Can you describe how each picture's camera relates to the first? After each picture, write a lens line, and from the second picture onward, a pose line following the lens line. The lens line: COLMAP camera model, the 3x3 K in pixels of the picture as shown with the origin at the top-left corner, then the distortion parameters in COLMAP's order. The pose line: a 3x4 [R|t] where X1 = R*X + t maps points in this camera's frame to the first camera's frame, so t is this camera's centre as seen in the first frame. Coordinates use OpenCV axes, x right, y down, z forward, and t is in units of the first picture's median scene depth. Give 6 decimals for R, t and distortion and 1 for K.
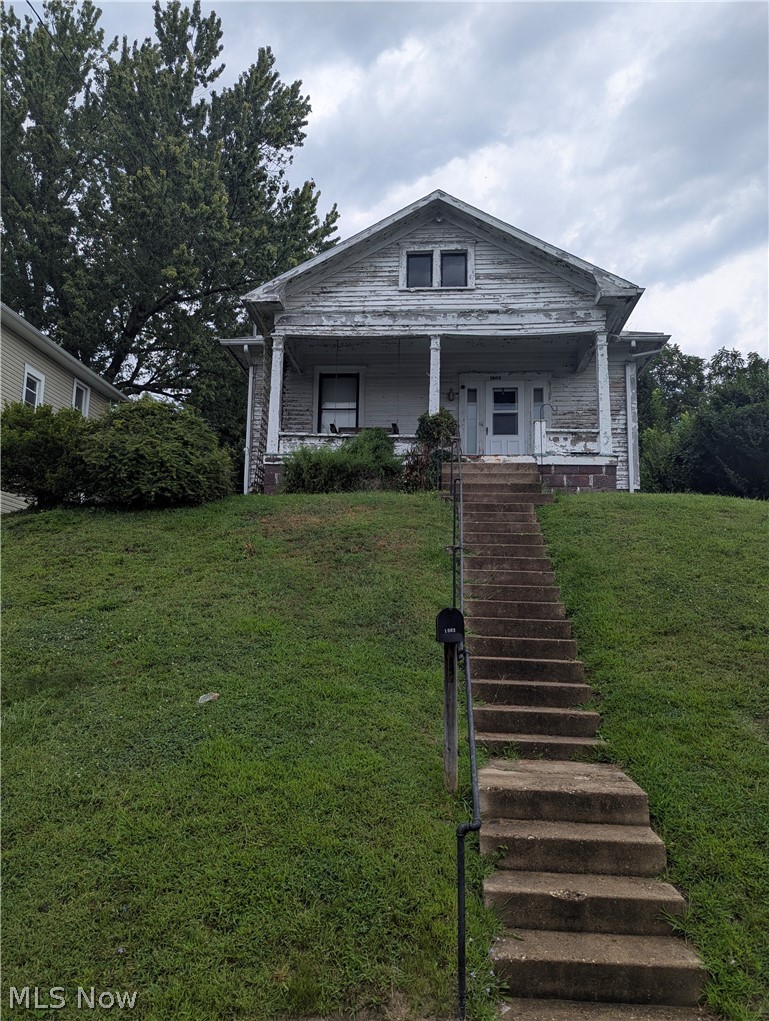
lens RADIAL K [[723.0, 0, 384.5], [0, 723.0, 510.5], [0, 0, 1]] dist [0.062889, -0.058681]
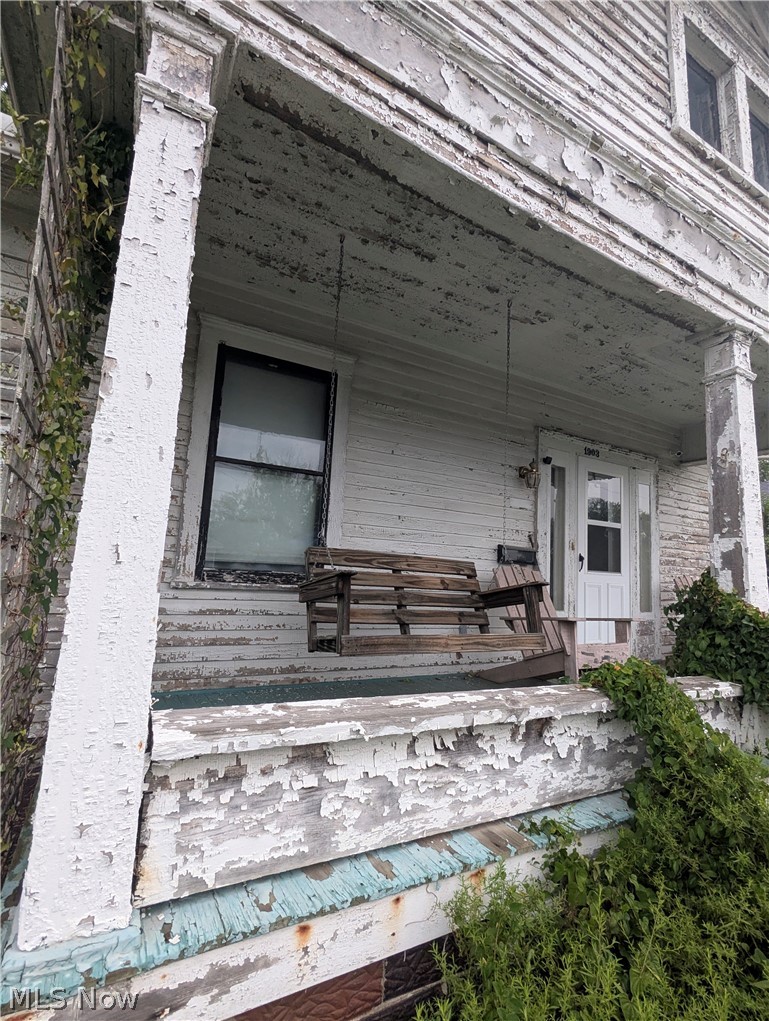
lens RADIAL K [[481.5, 0, 384.5], [0, 481.5, 510.5], [0, 0, 1]] dist [-0.000411, 0.000025]
pose [[0.829777, 0.087941, 0.551123, -0.143026], [-0.127370, 0.991286, 0.033593, -0.137484], [-0.543367, -0.098071, 0.833747, 0.805947]]
